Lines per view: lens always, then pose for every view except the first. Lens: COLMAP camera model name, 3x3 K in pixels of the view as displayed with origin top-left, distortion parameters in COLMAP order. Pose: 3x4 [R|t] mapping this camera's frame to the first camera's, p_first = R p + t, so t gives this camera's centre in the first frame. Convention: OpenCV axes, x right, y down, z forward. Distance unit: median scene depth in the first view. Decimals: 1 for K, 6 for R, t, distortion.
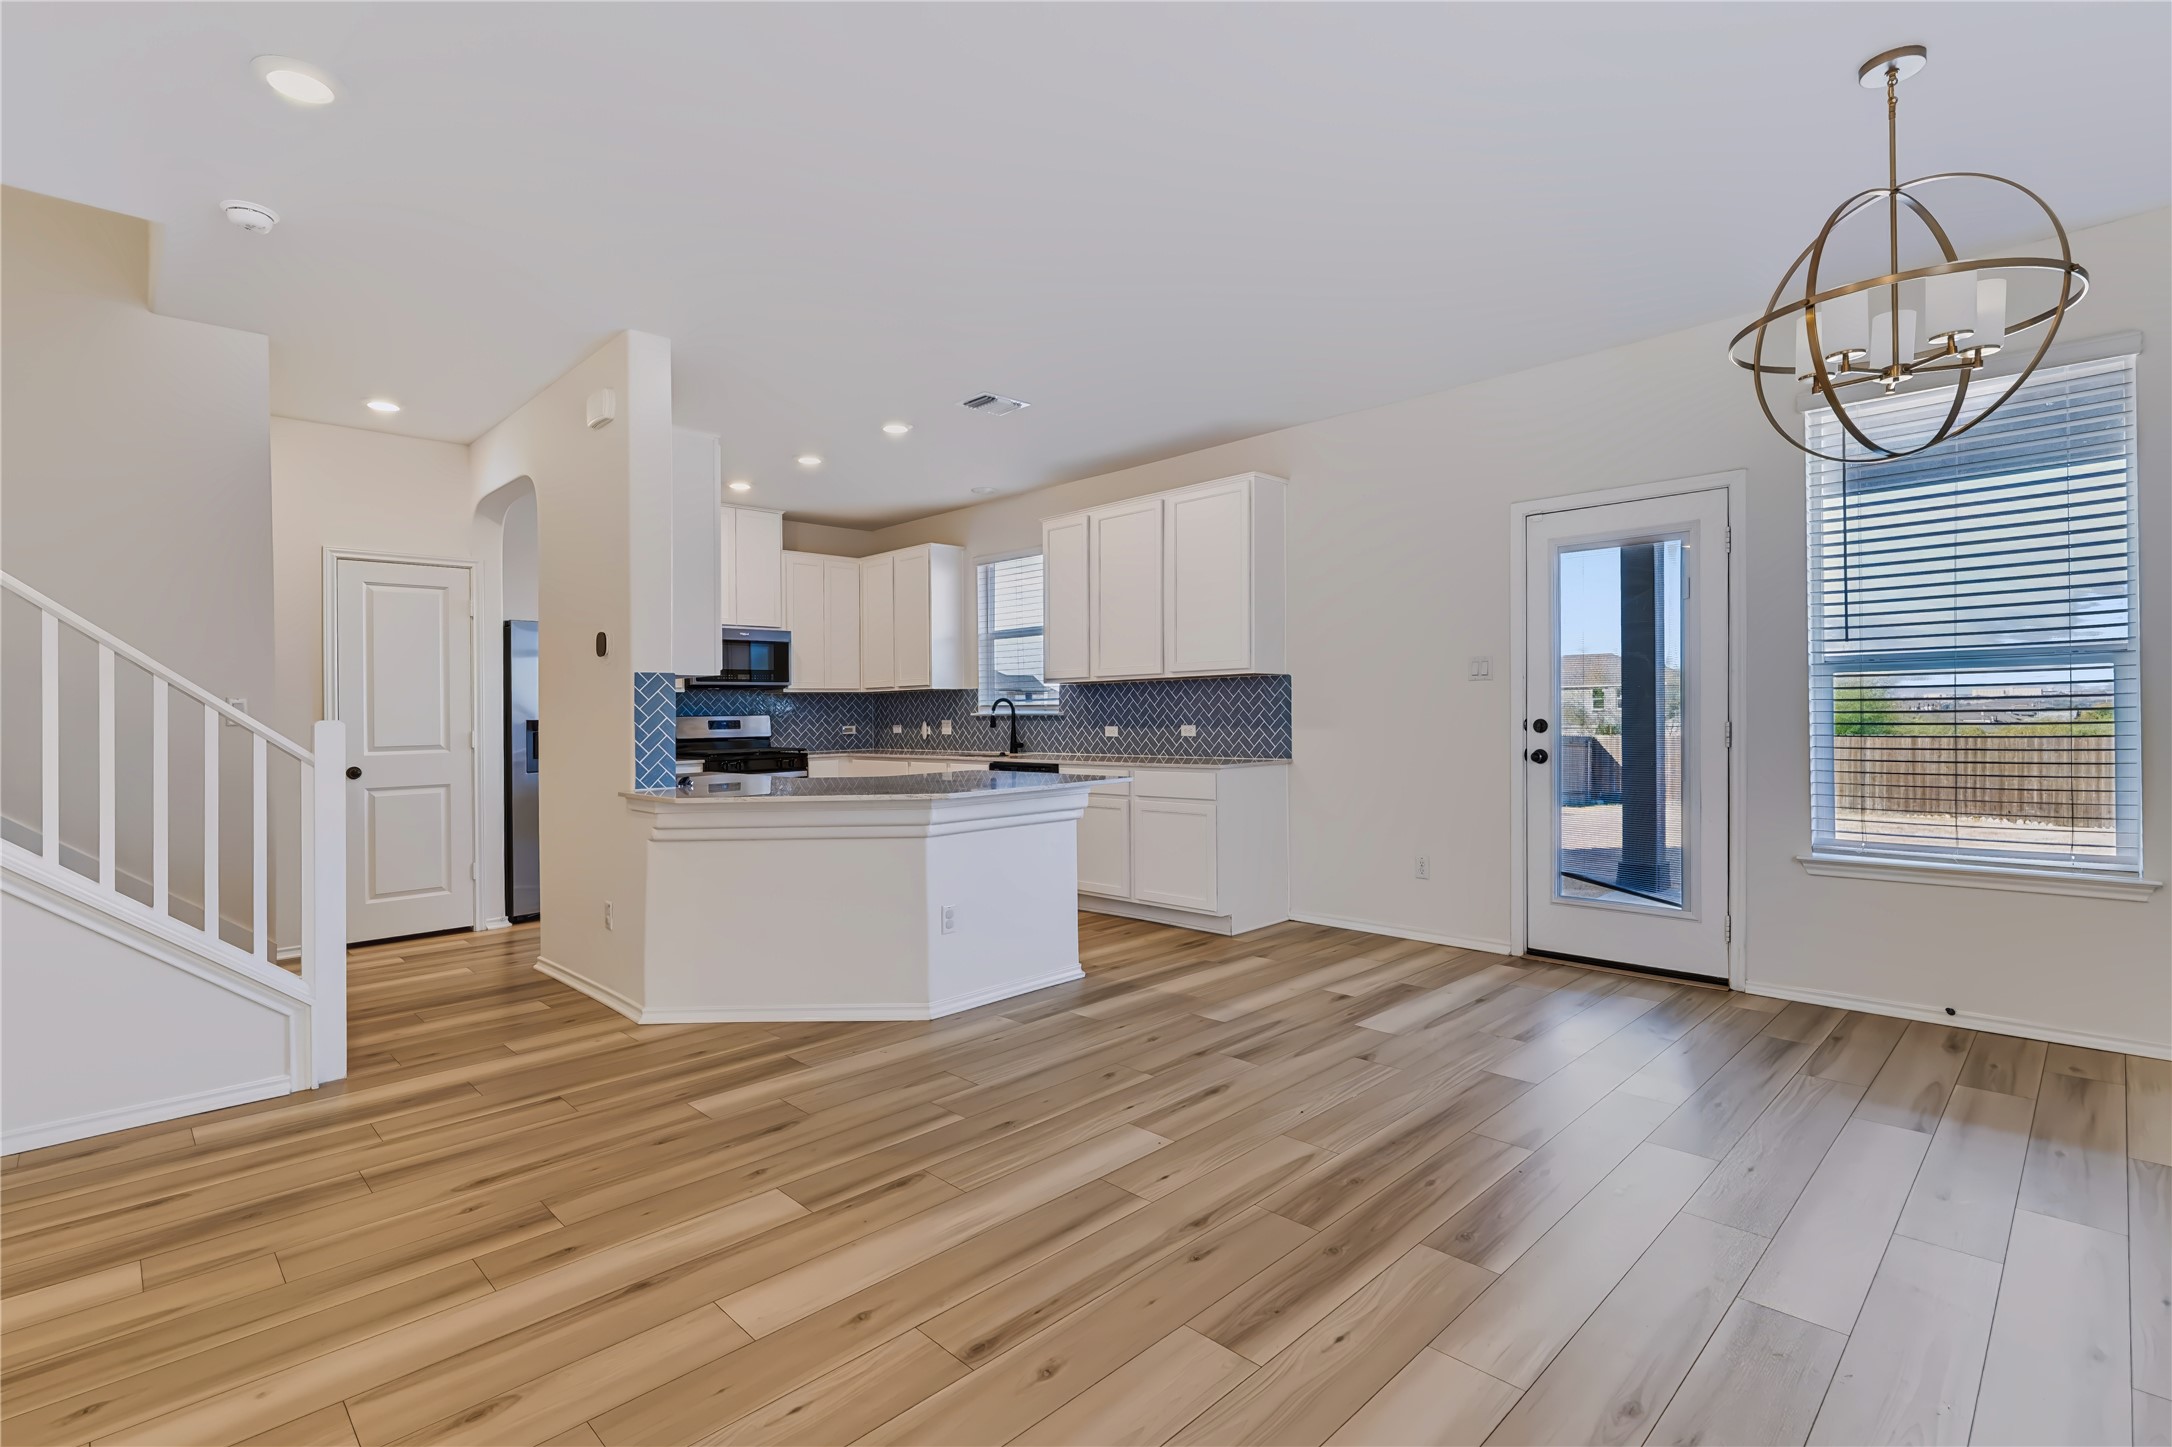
lens RADIAL K [[1000.0, 0, 1078.8], [0, 1000.0, 701.4], [0, 0, 1]] dist [0.000928, -0.000412]
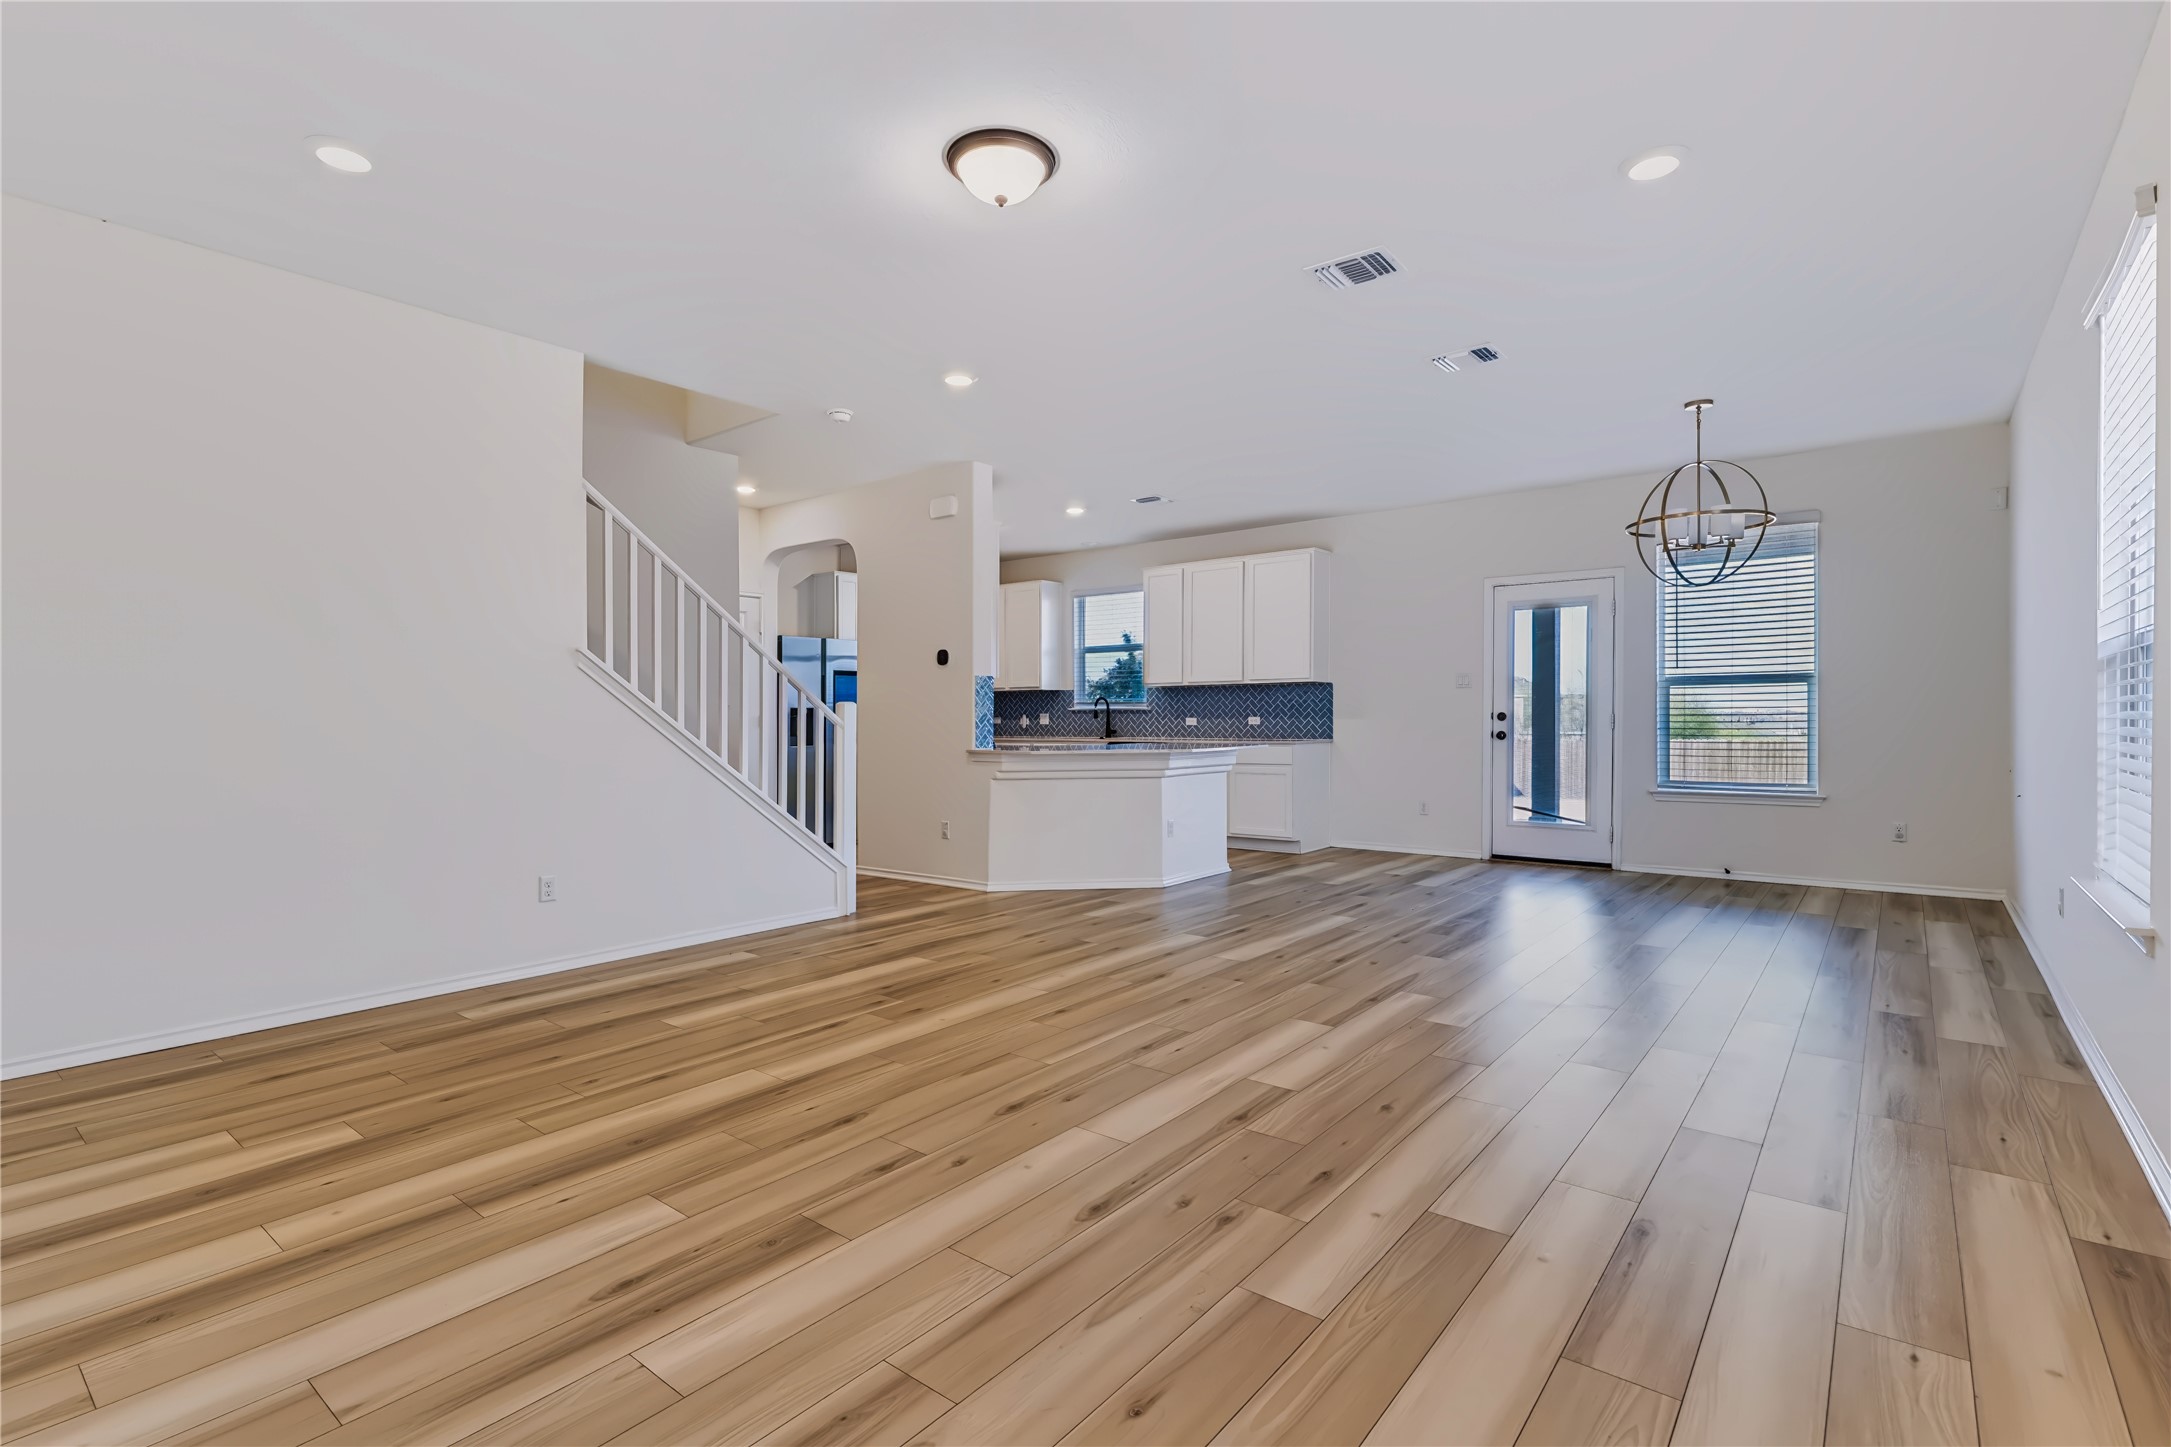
lens RADIAL K [[989.9, 0, 1081.0], [0, 989.9, 706.7], [0, 0, 1]] dist [0.000341, 0.000303]
pose [[0.993747, 0.011516, 0.111062, -0.313983], [-0.011518, 0.999933, -0.000624, 0.013705], [-0.111062, -0.000659, 0.993813, -0.412788]]
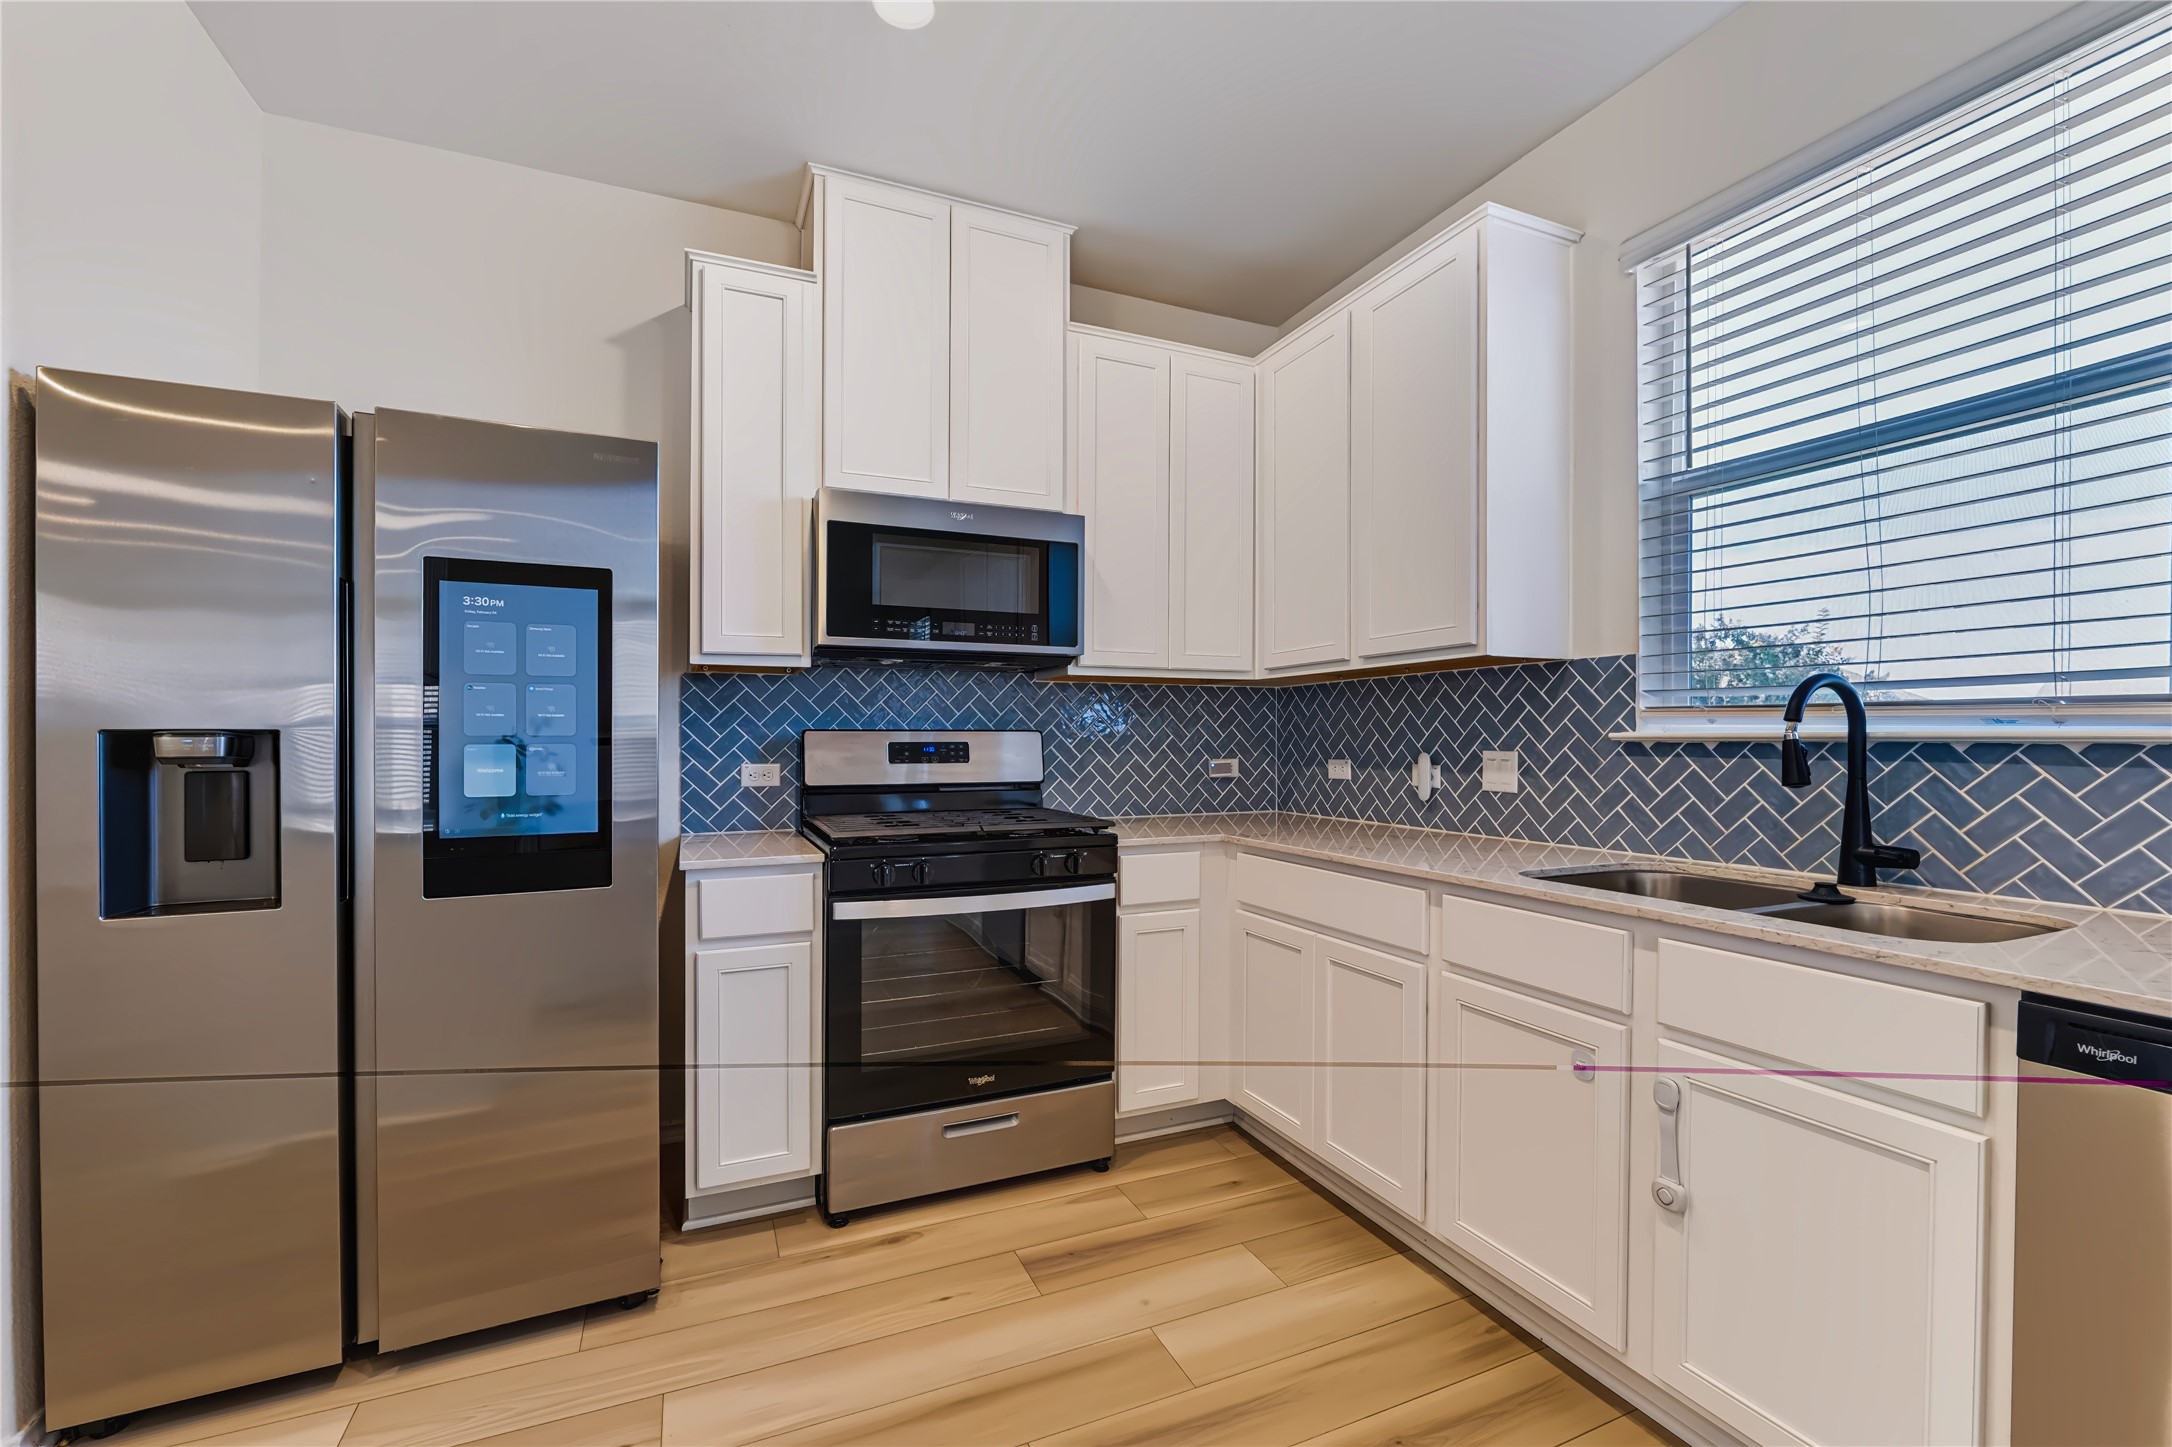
lens RADIAL K [[910.8, 0, 1086.0], [0, 910.8, 723.5], [0, 0, 1]] dist [-0.012633, 0.000038]
pose [[0.936029, 0.009470, -0.351795, -0.214346], [-0.010940, 0.999938, -0.002190, 0.015394], [0.351752, 0.005899, 0.936074, 0.885555]]
